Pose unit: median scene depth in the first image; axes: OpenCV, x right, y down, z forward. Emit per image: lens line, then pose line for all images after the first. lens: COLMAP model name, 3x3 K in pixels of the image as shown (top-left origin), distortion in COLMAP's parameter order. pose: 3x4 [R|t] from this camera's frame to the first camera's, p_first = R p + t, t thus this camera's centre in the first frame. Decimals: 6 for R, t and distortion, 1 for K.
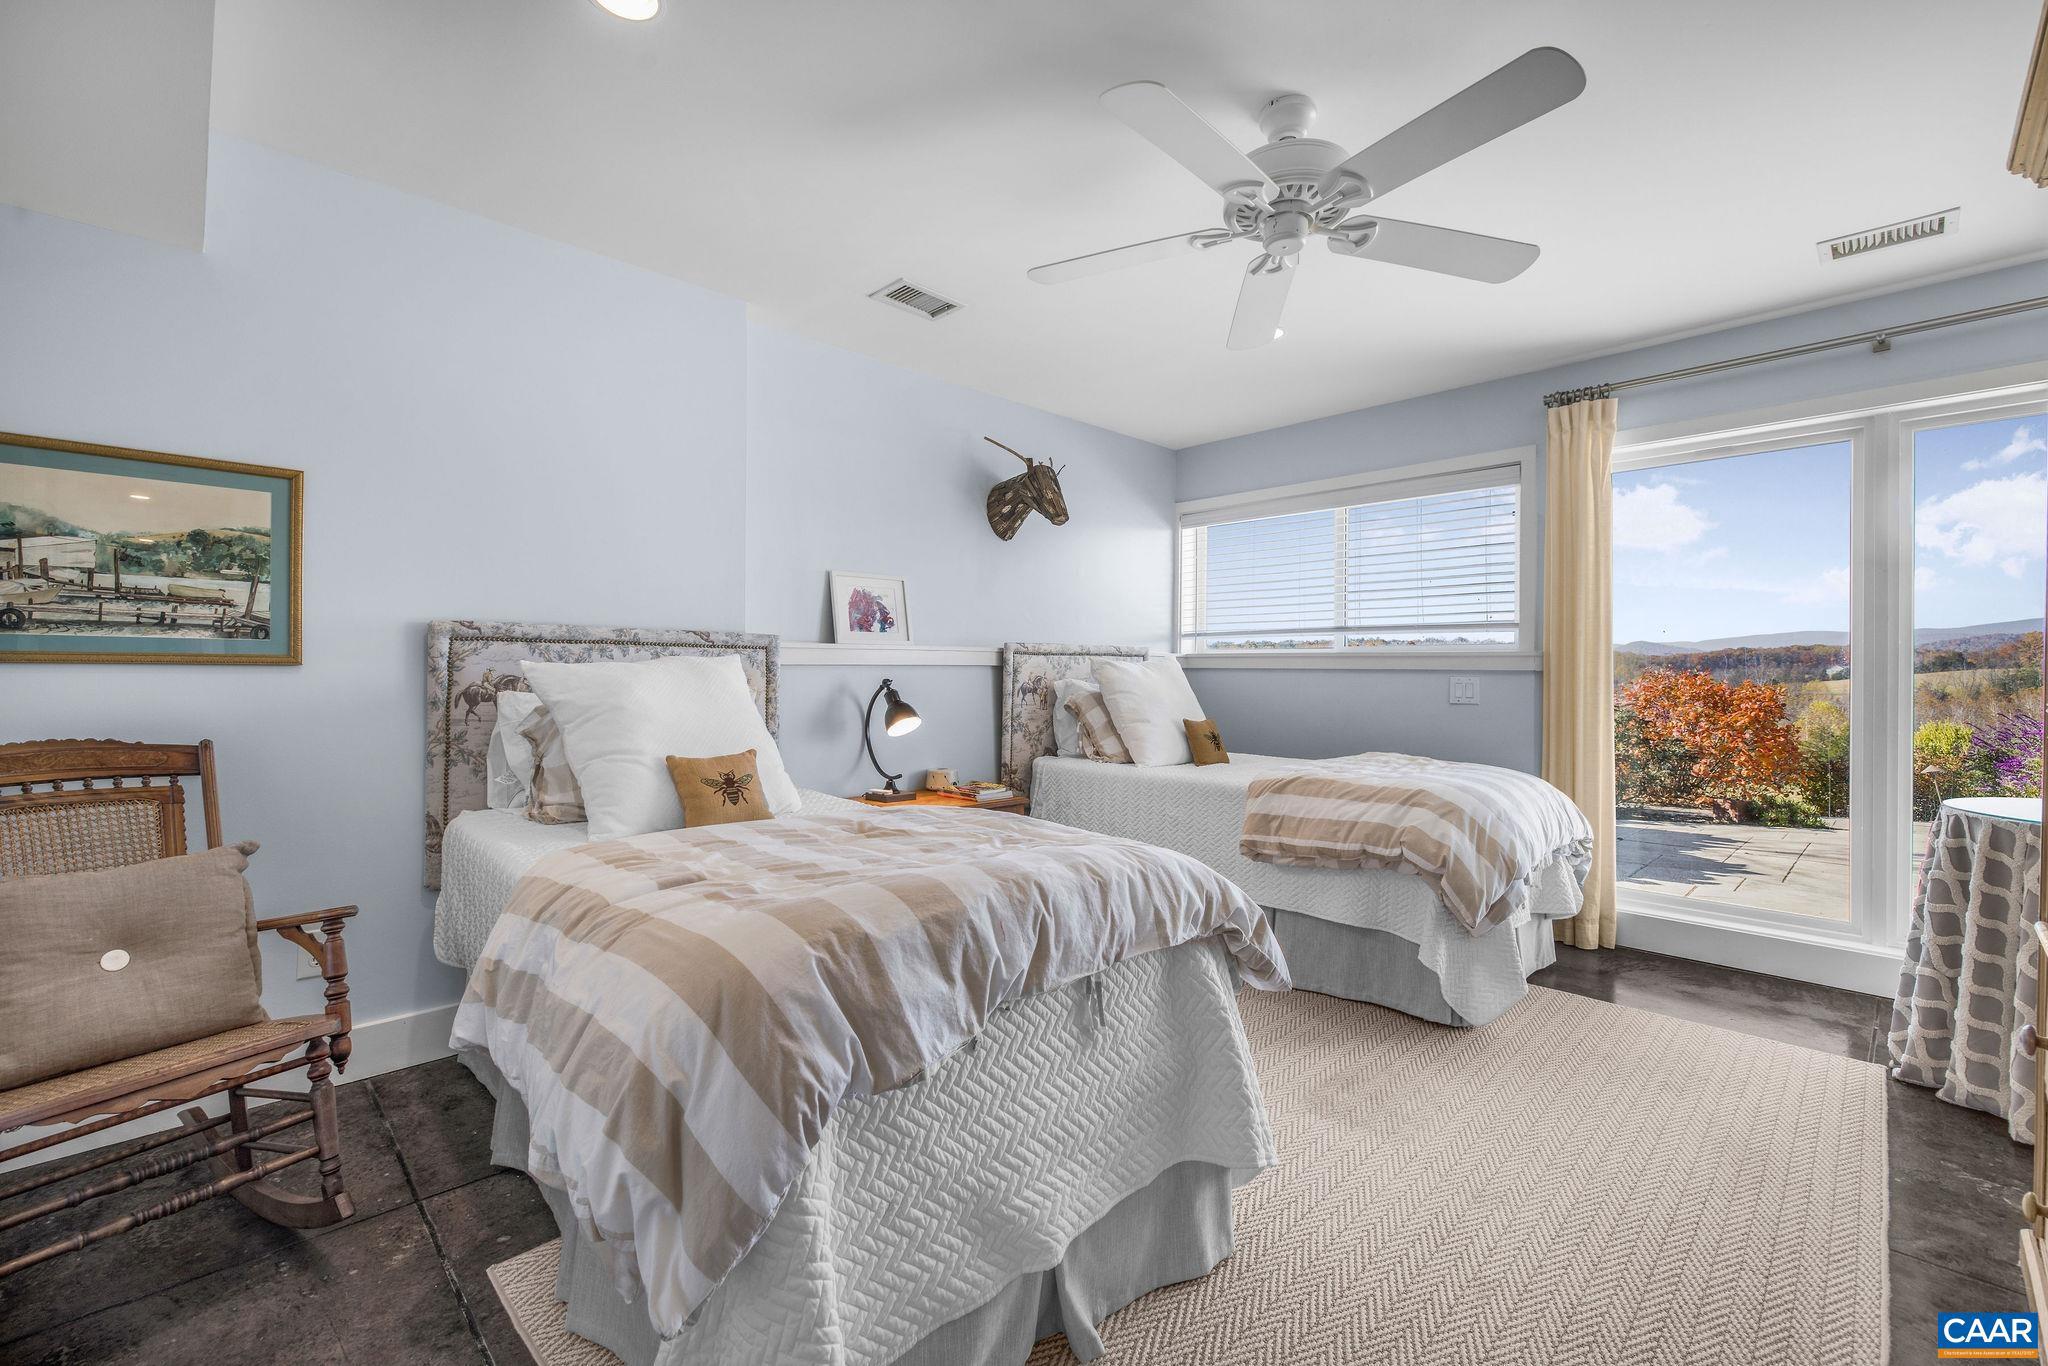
lens RADIAL K [[880.8, 0, 1018.5], [0, 880.8, 676.2], [0, 0, 1]] dist [0.001928, 0.000420]
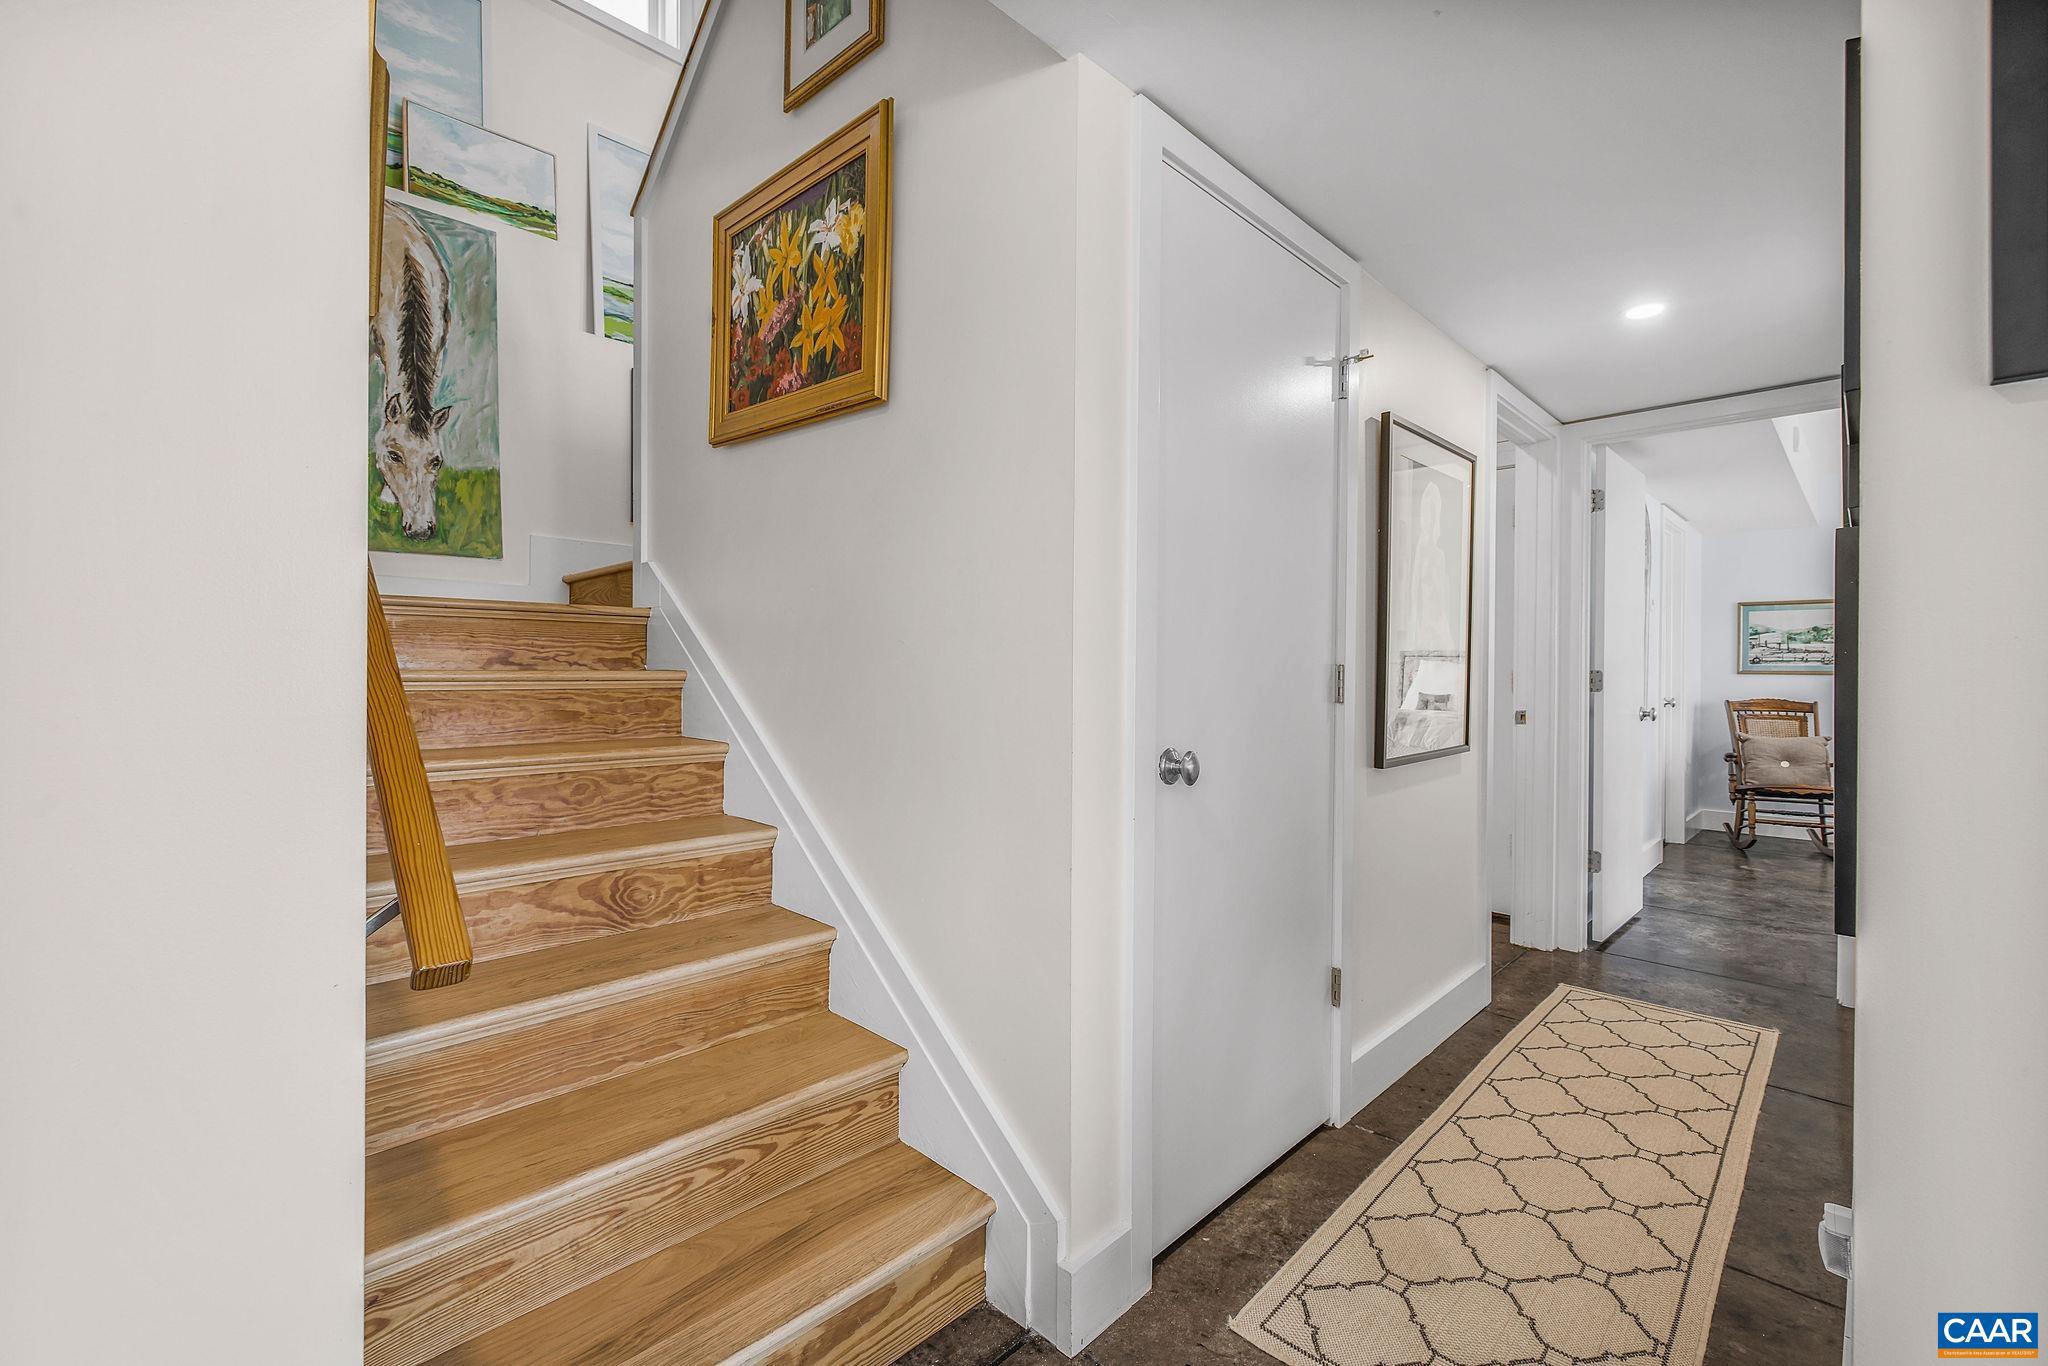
lens RADIAL K [[880.8, 0, 1018.6], [0, 880.8, 683.1], [0, 0, 1]] dist [0.001928, 0.000420]
pose [[0.050012, -0.000050, -0.998749, 1.824423], [-0.010693, 0.999943, -0.000585, 0.043584], [0.998691, 0.010709, 0.050009, -1.741109]]
